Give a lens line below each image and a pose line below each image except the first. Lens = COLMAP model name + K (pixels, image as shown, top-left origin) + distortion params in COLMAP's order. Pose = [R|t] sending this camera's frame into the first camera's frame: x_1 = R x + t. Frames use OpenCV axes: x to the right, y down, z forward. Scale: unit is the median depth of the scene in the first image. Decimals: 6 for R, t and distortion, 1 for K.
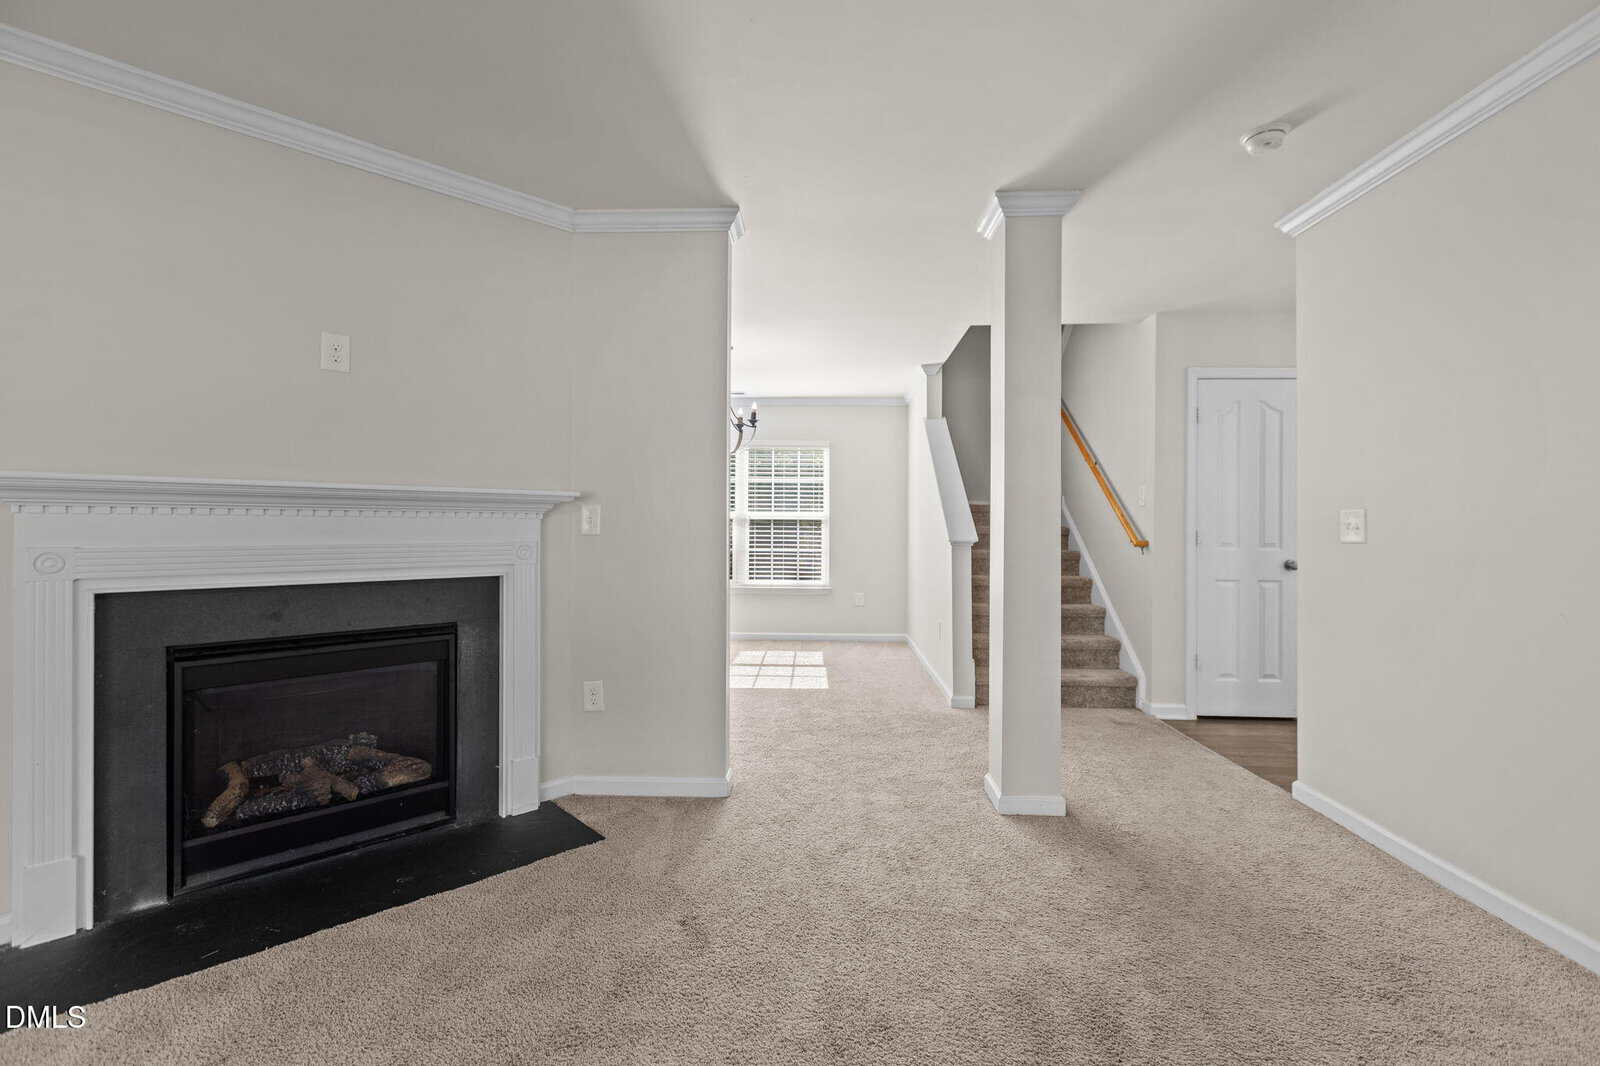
lens RADIAL K [[706.8, 0, 800.2], [0, 706.8, 522.3], [0, 0, 1]] dist [0.001003, 0.000088]
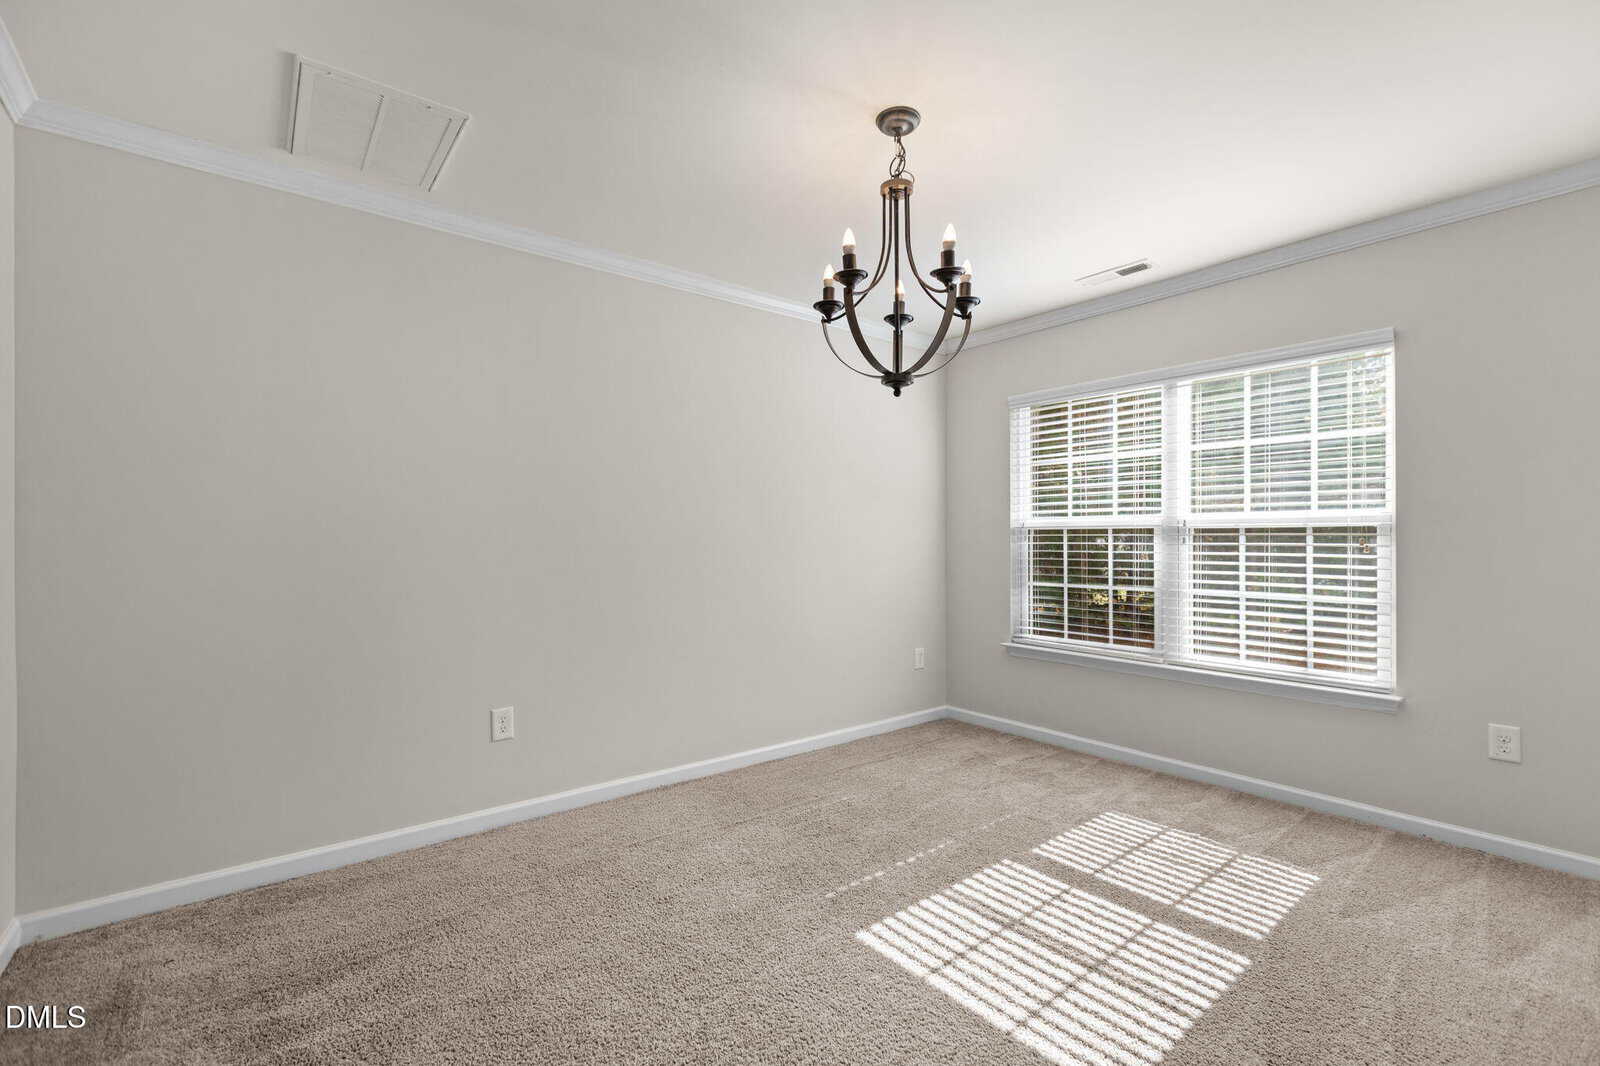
lens RADIAL K [[706.8, 0, 803.0], [0, 706.8, 540.1], [0, 0, 1]] dist [0.001003, 0.000088]
pose [[0.653288, -0.004431, -0.757097, 0.317959], [0.008050, 0.999967, 0.001093, 0.002905], [0.757067, -0.006808, 0.653302, 1.257192]]
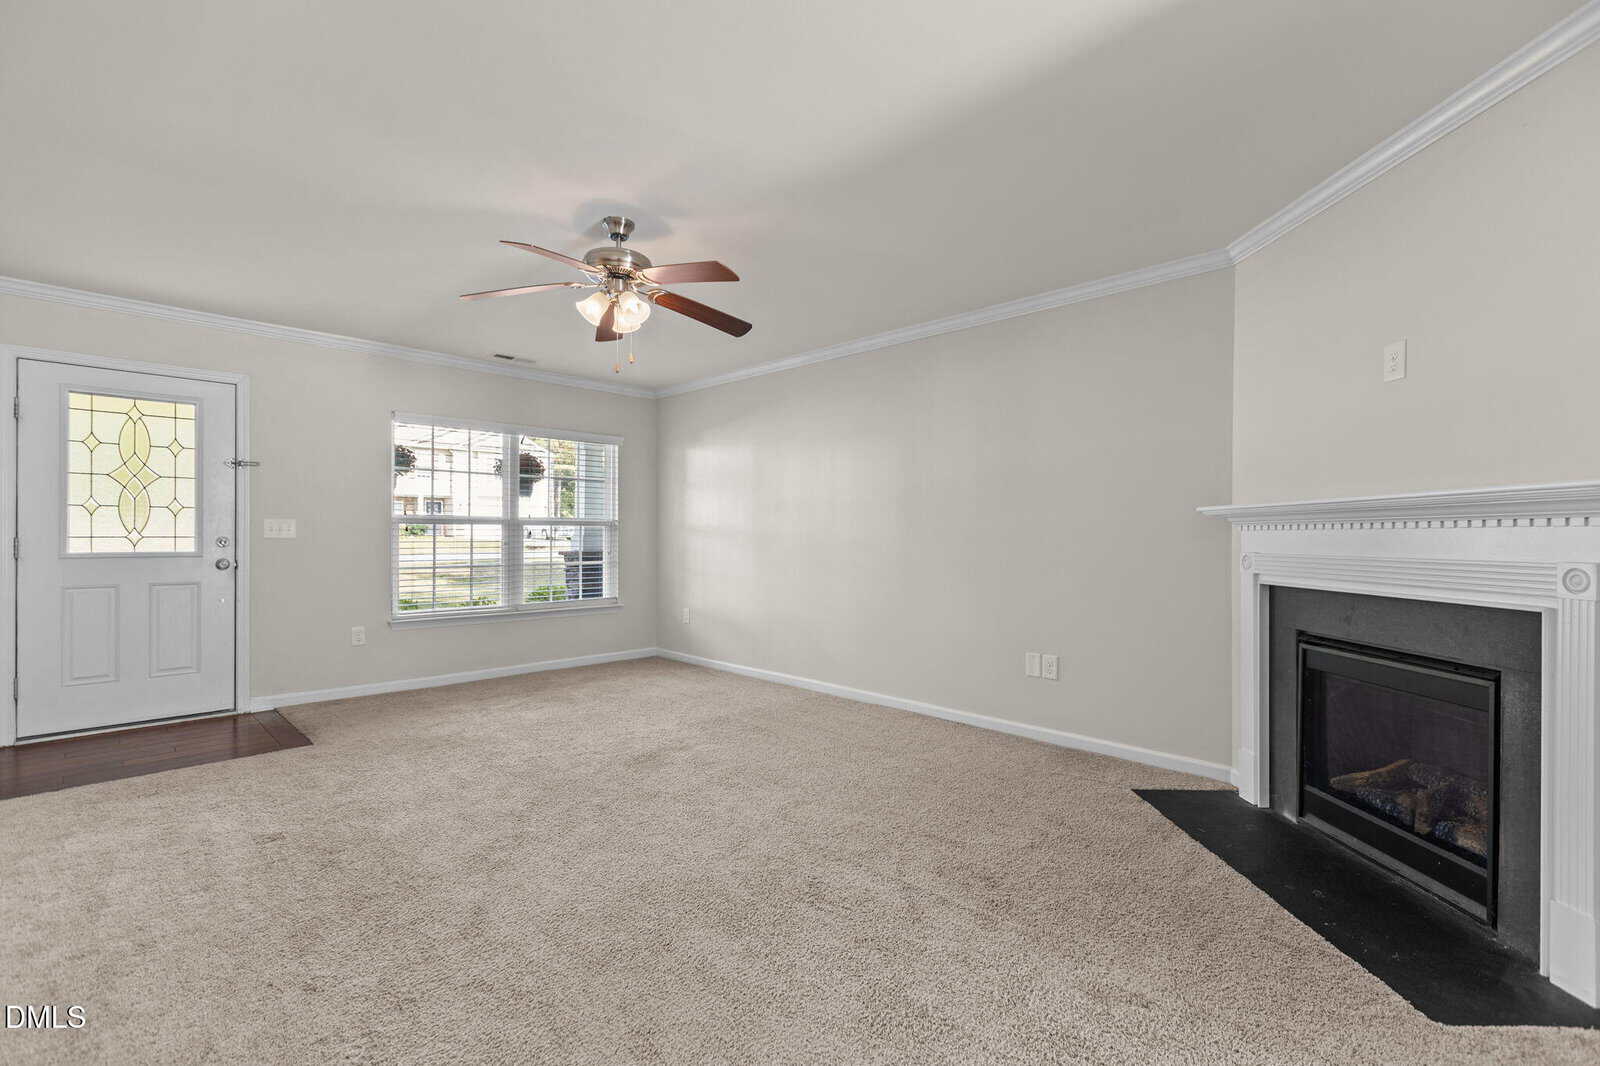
lens RADIAL K [[706.8, 0, 797.1], [0, 706.8, 537.9], [0, 0, 1]] dist [0.001003, 0.000088]
pose [[-0.685358, -0.008105, -0.728161, 0.540203], [-0.004035, 0.999965, -0.007332, 0.013300], [0.728195, -0.002087, -0.685366, 0.929875]]
